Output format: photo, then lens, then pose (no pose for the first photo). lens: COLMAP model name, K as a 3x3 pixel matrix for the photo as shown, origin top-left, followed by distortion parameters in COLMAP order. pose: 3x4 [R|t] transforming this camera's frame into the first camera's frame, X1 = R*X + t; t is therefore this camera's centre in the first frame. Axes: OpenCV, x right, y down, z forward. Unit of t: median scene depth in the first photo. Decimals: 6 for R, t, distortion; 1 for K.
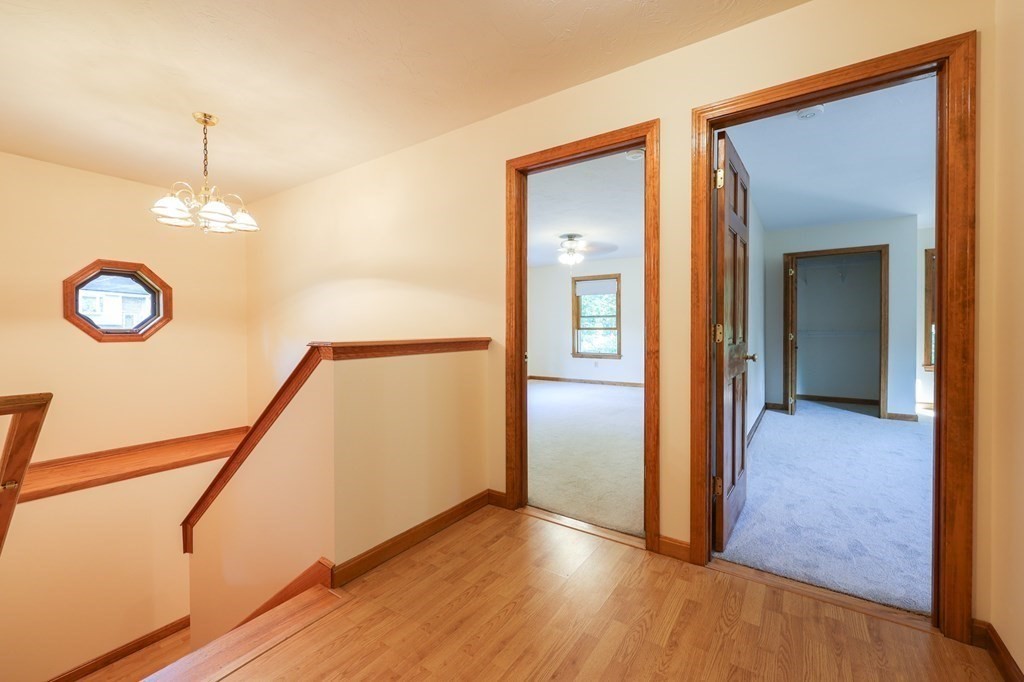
lens RADIAL K [[415.4, 0, 512.0], [0, 415.4, 341.0], [0, 0, 1]] dist [-0.000274, 0.000234]
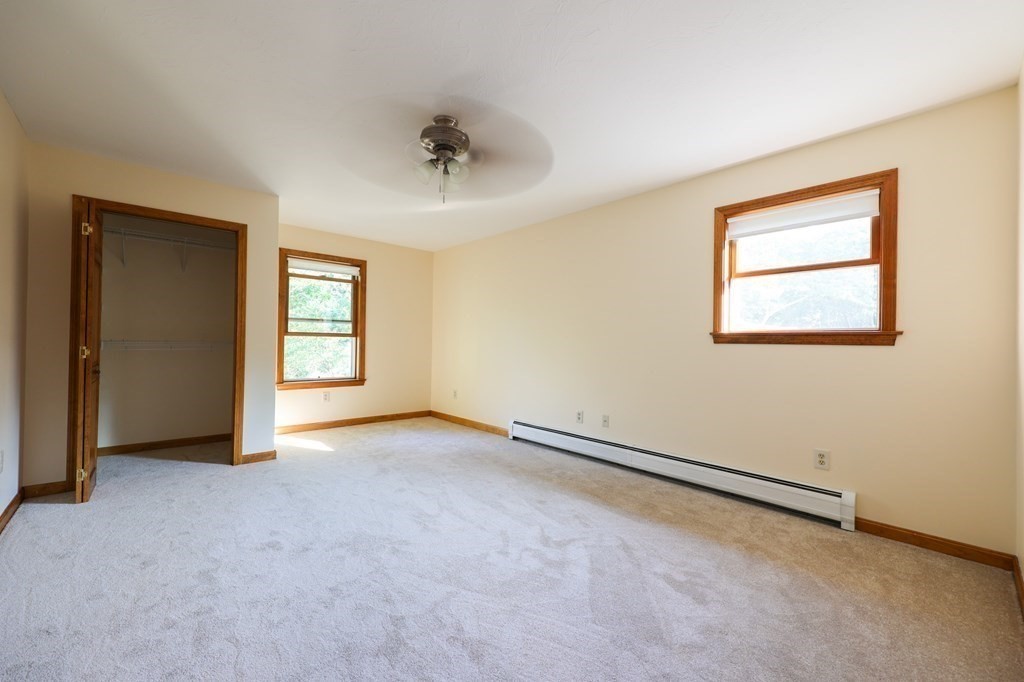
lens RADIAL K [[415.4, 0, 512.0], [0, 415.4, 341.0], [0, 0, 1]] dist [-0.000274, 0.000234]
pose [[0.224027, 0.009238, 0.974539, 0.280511], [-0.009221, 0.999930, -0.007359, -0.025303], [-0.974539, -0.007337, 0.224097, 0.354885]]
